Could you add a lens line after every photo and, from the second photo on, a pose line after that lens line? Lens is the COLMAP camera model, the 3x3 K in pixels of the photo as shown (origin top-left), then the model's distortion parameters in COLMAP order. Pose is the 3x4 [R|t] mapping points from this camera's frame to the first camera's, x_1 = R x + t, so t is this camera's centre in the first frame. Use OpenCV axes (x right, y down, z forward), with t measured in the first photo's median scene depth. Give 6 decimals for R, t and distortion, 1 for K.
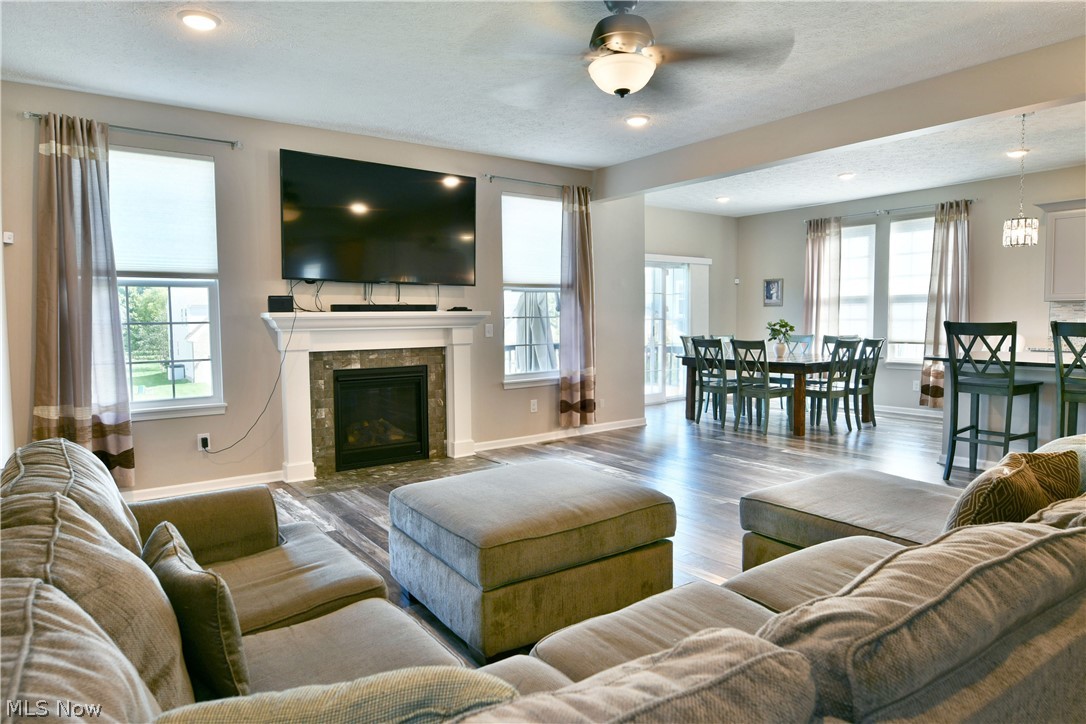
lens RADIAL K [[669.0, 0, 543.0], [0, 669.0, 362.0], [0, 0, 1]] dist [-0.000583, -0.012315]
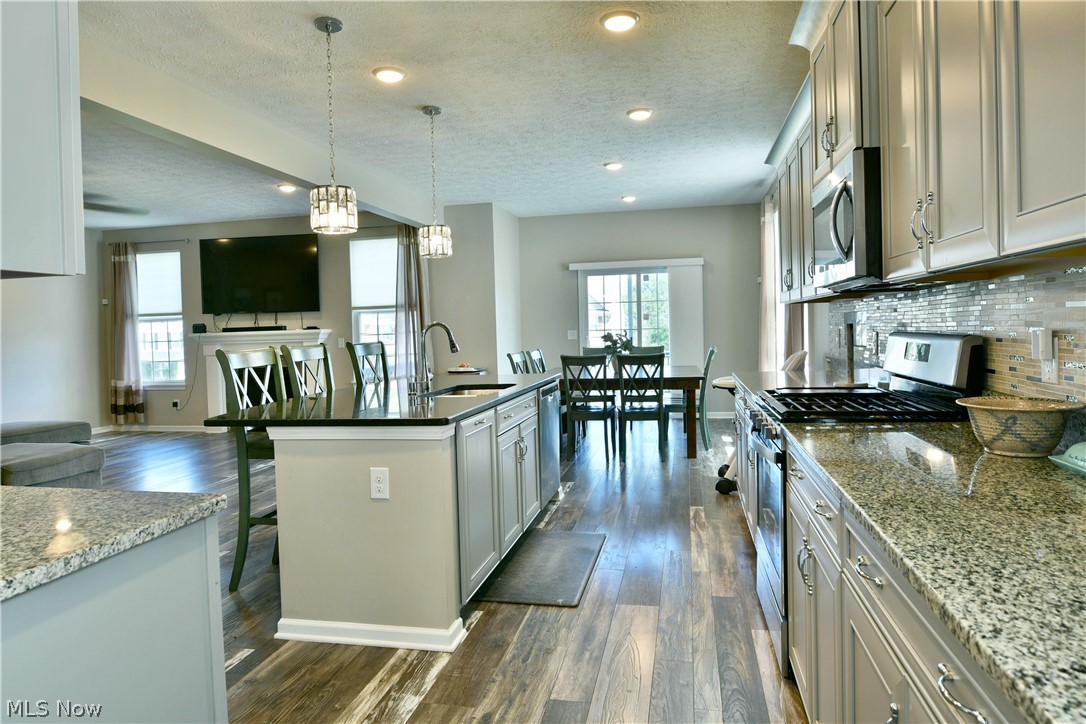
lens RADIAL K [[669.0, 0, 543.0], [0, 669.0, 362.0], [0, 0, 1]] dist [-0.000583, -0.012315]
pose [[0.662635, 0.033754, -0.748181, 1.343802], [-0.027465, 0.999407, 0.020763, -0.054261], [0.748438, 0.006790, 0.663170, 0.462836]]
